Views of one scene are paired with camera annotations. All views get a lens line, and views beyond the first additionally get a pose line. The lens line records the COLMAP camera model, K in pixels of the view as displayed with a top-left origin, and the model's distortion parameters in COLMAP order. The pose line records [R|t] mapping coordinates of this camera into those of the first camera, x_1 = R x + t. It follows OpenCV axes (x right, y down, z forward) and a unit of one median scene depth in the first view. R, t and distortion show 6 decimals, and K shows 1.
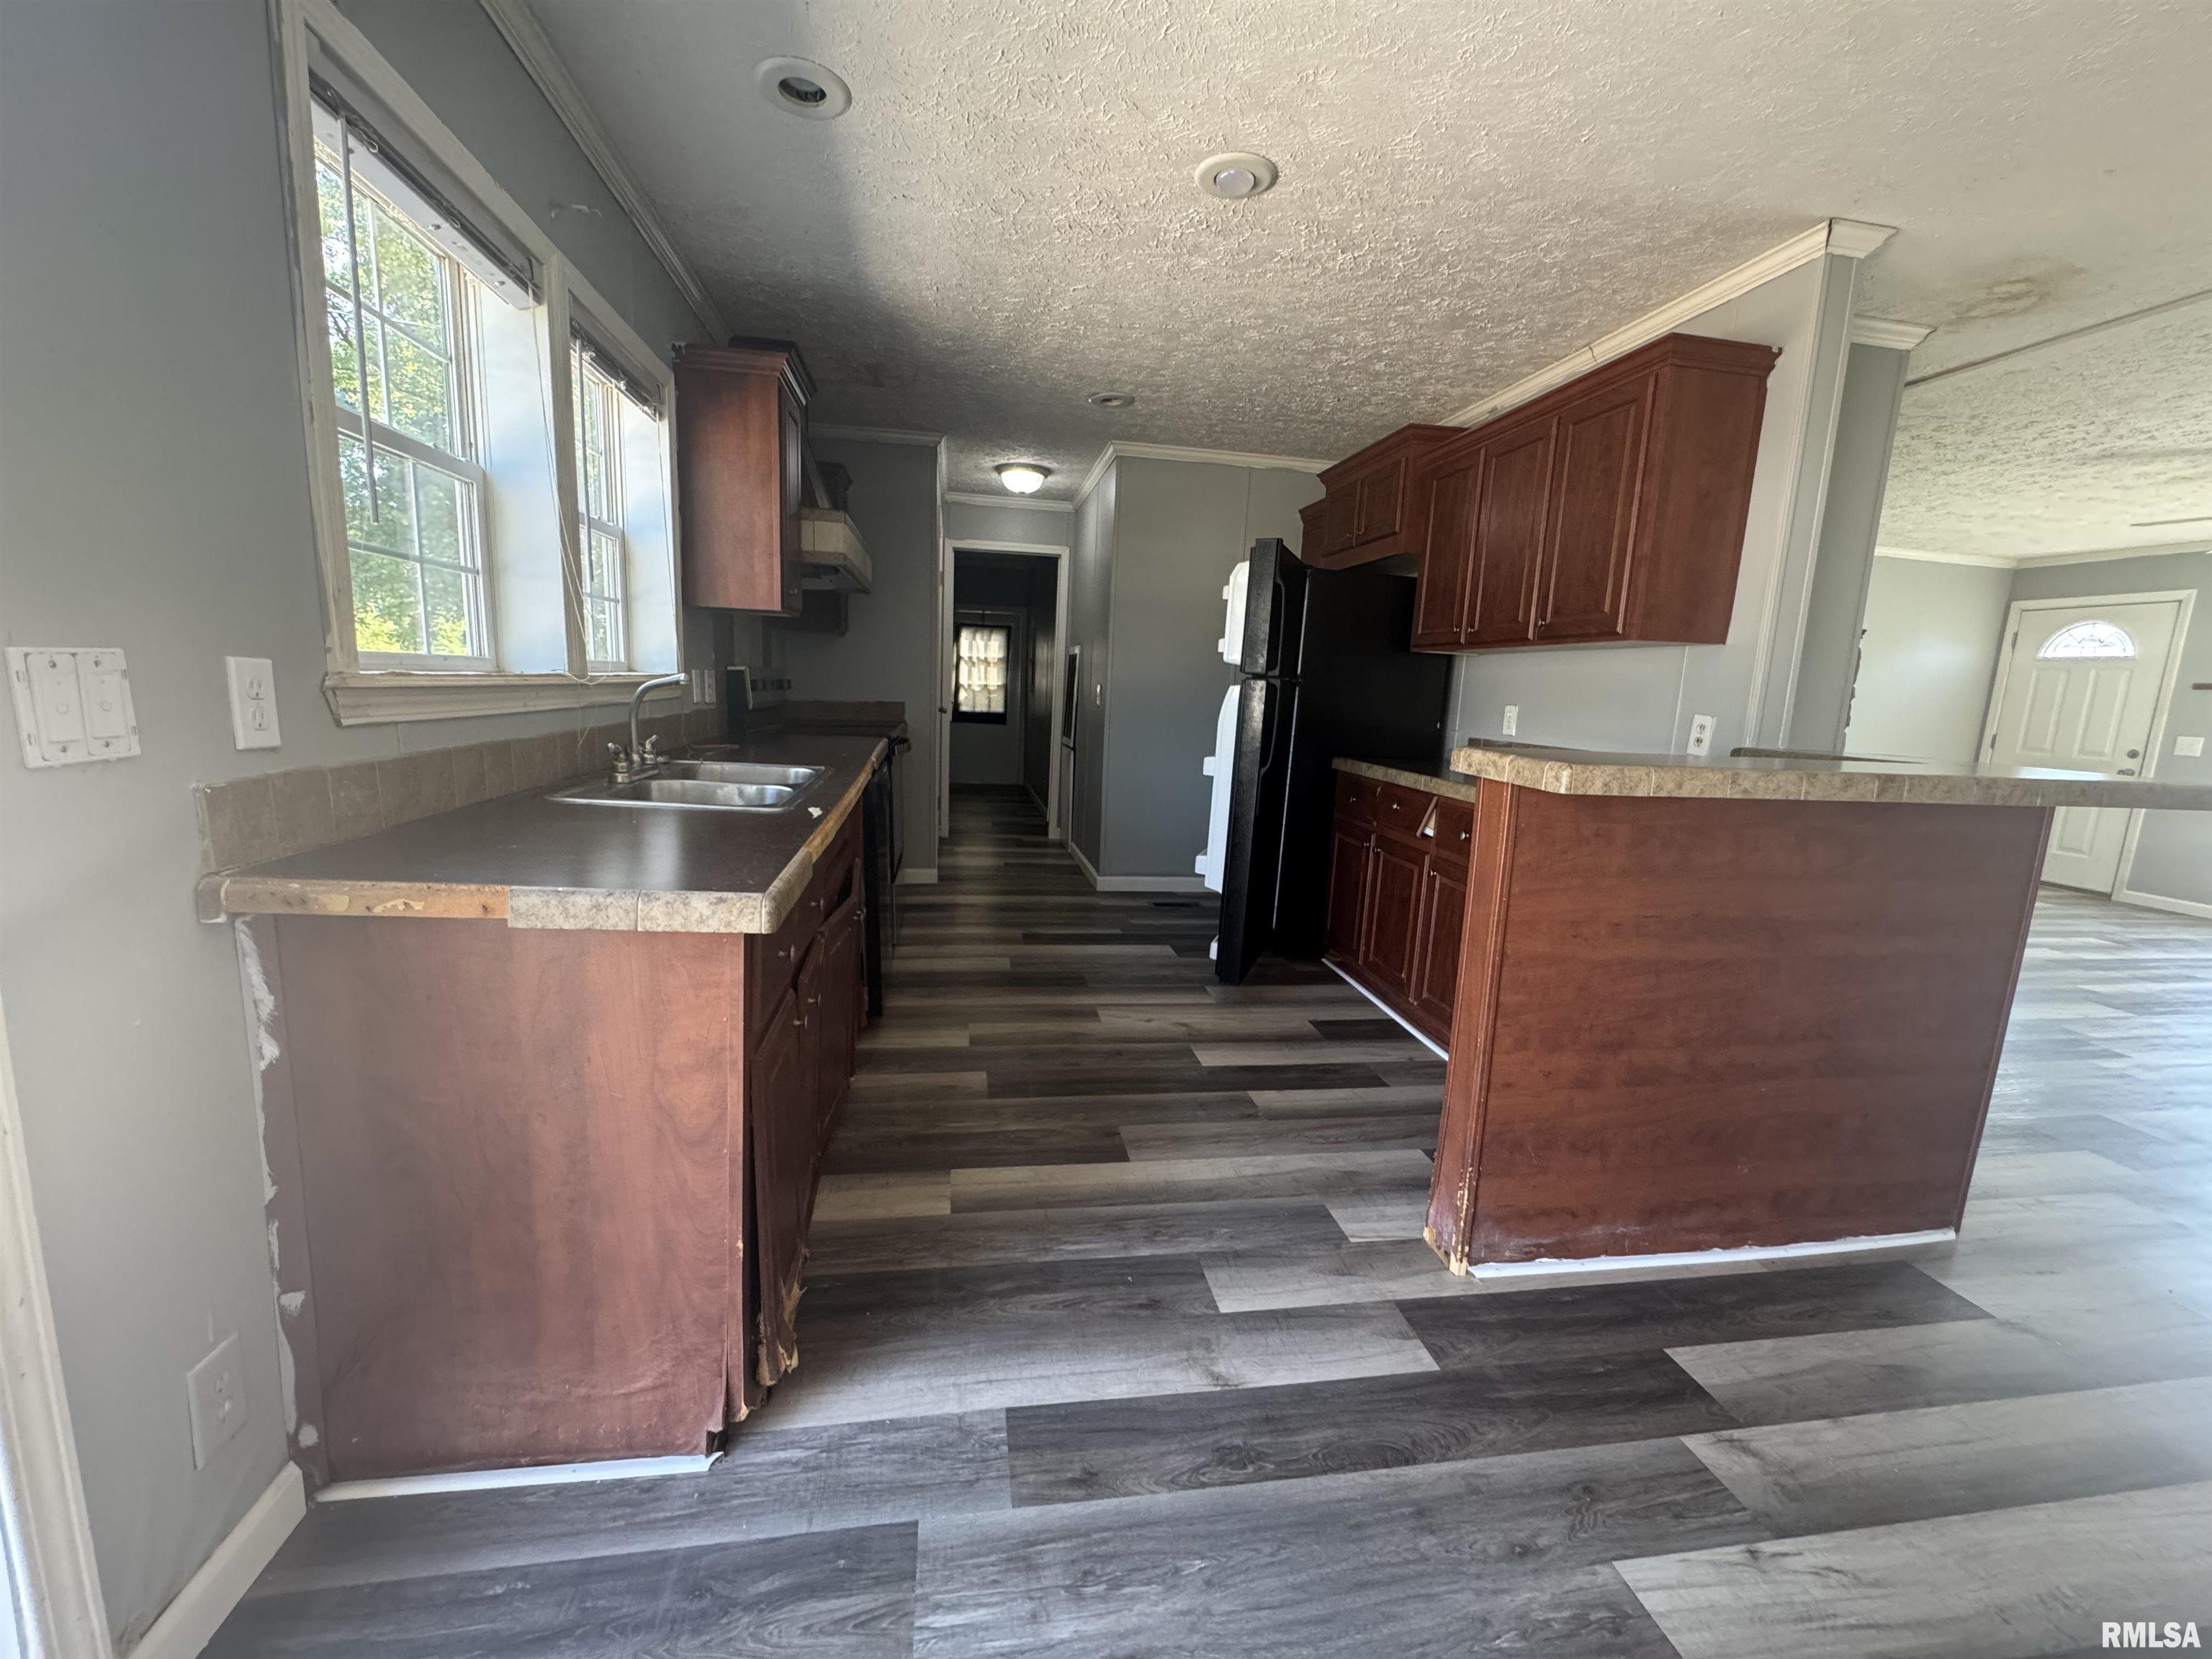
lens RADIAL K [[878.3, 0, 1099.0], [0, 878.3, 825.2], [0, 0, 1]] dist [-0.000389, -0.000058]
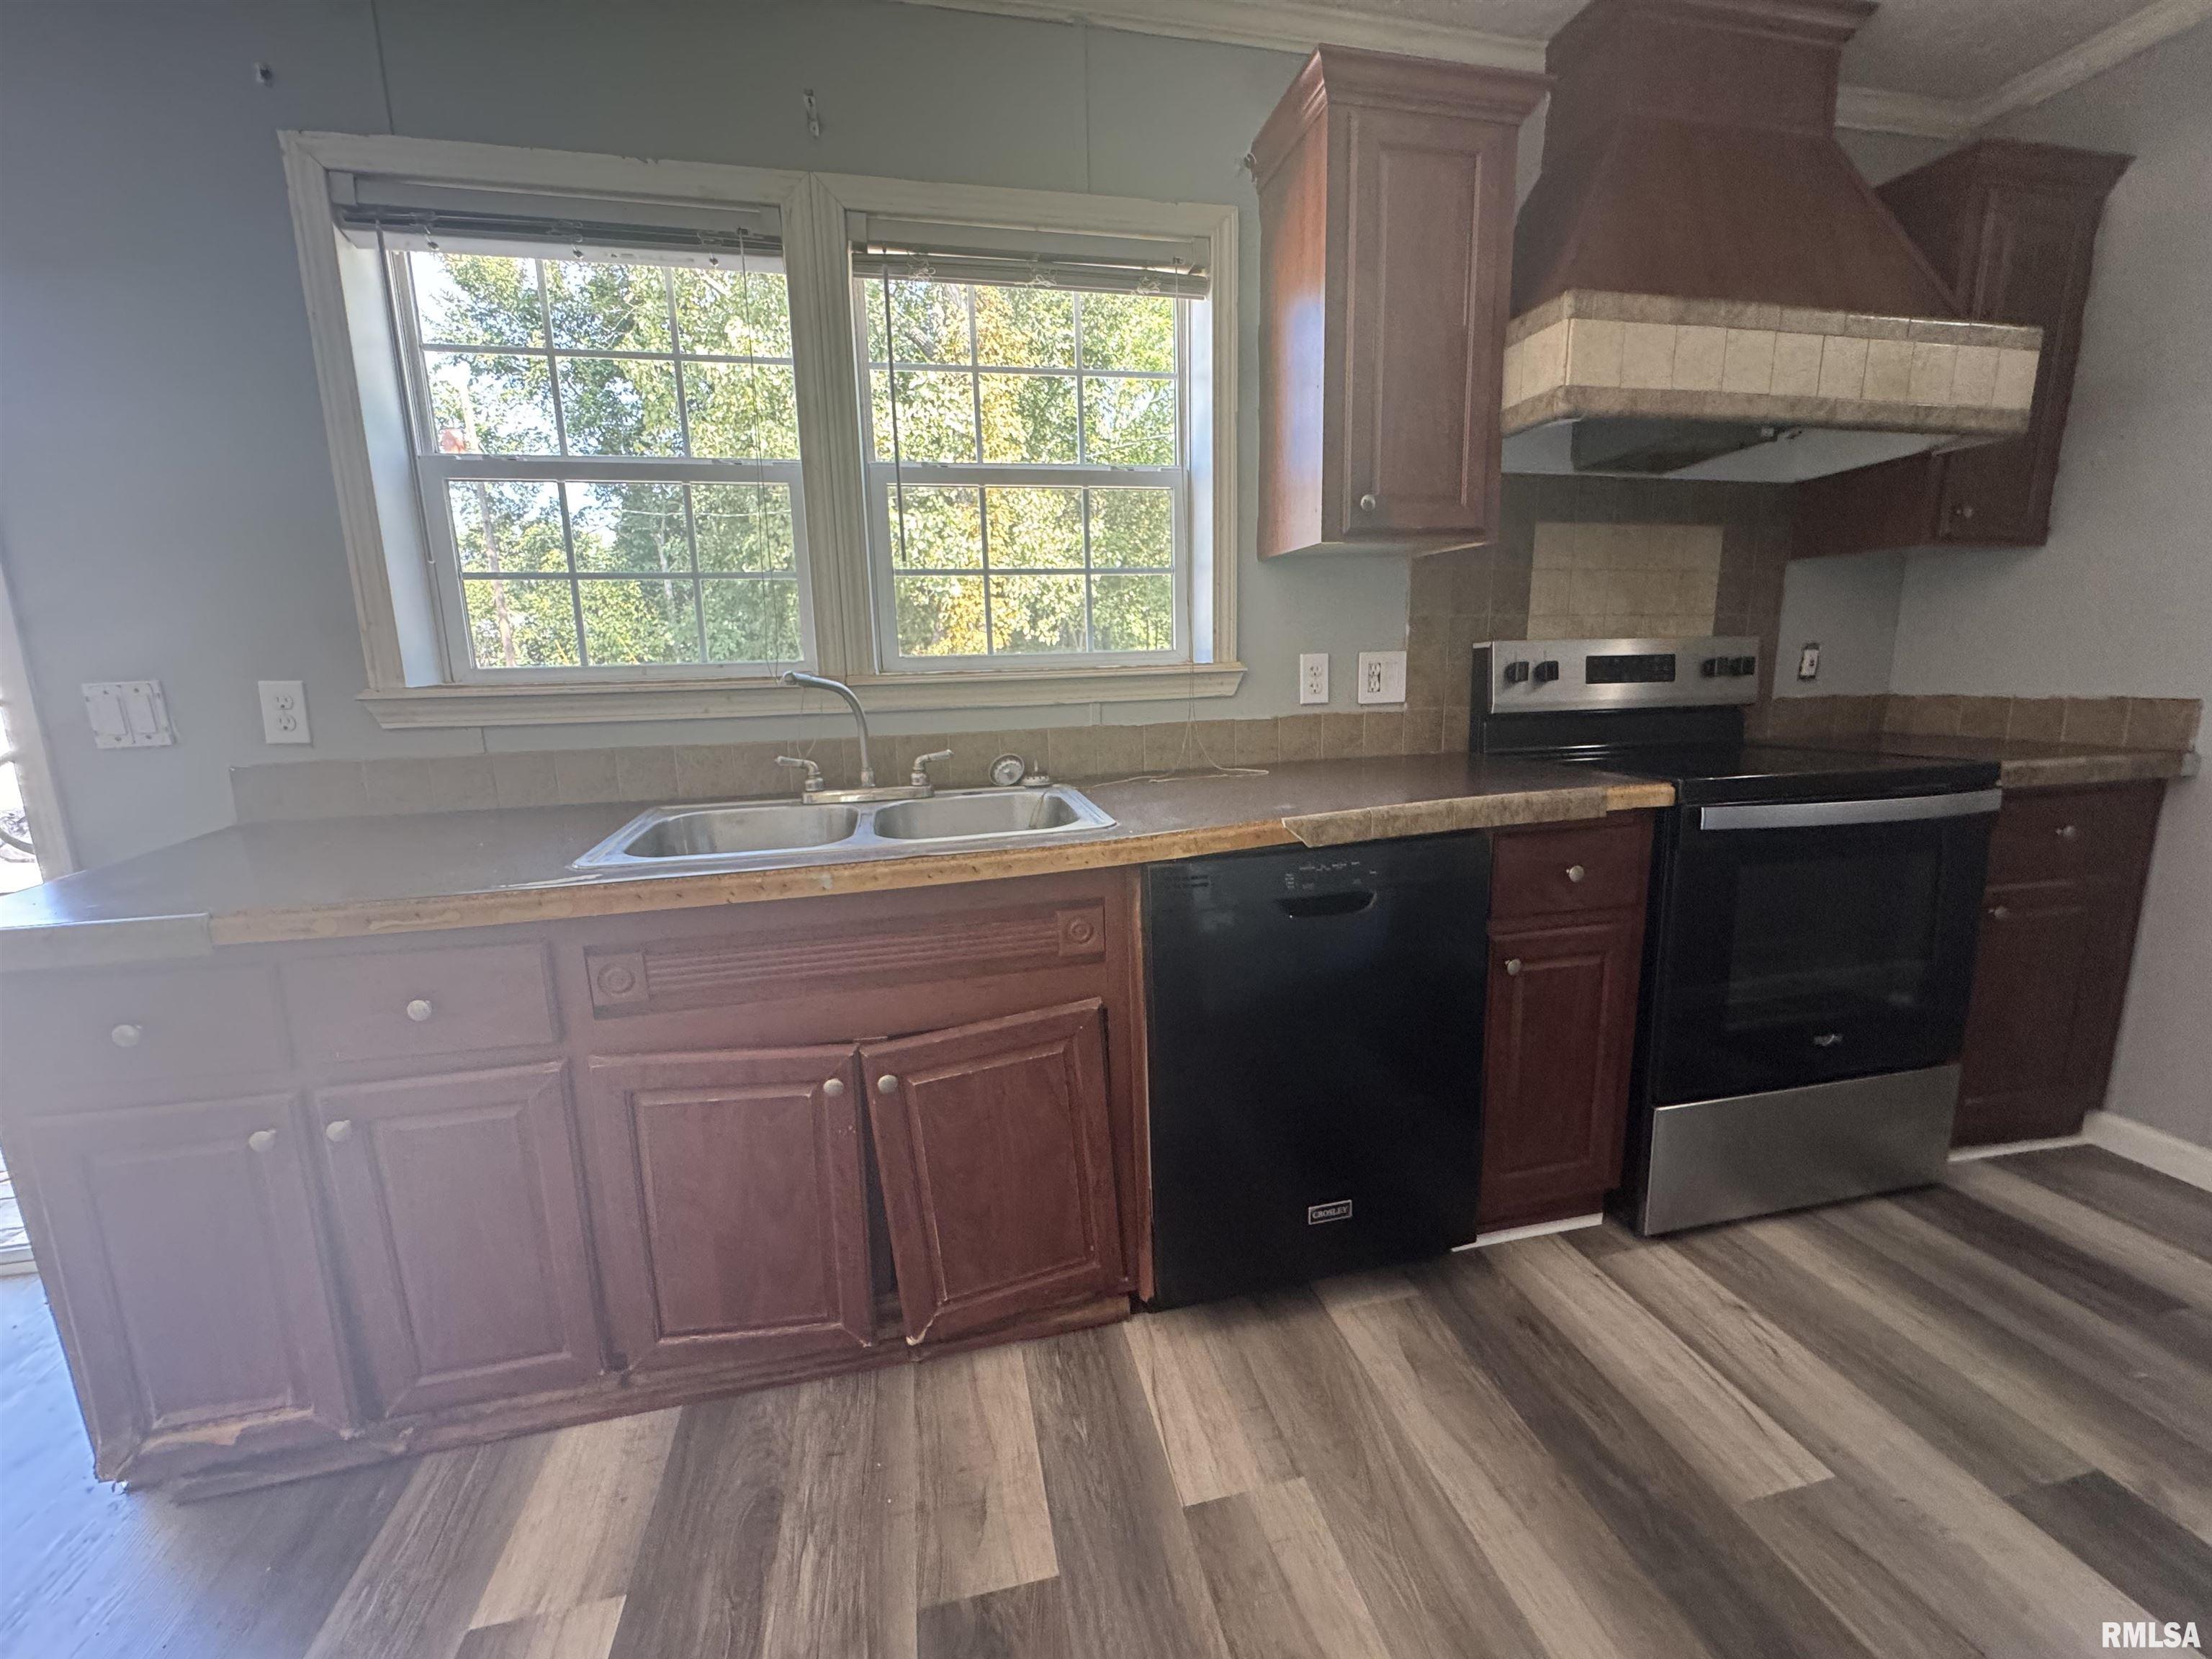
lens RADIAL K [[889.3, 0, 1093.0], [0, 889.3, 830.7], [0, 0, 1]] dist [-0.001573, -0.000099]
pose [[0.059991, 0.157078, -0.985763, 0.237708], [-0.134603, 0.979794, 0.147935, -0.139420], [0.989082, 0.123812, 0.079922, 0.904192]]
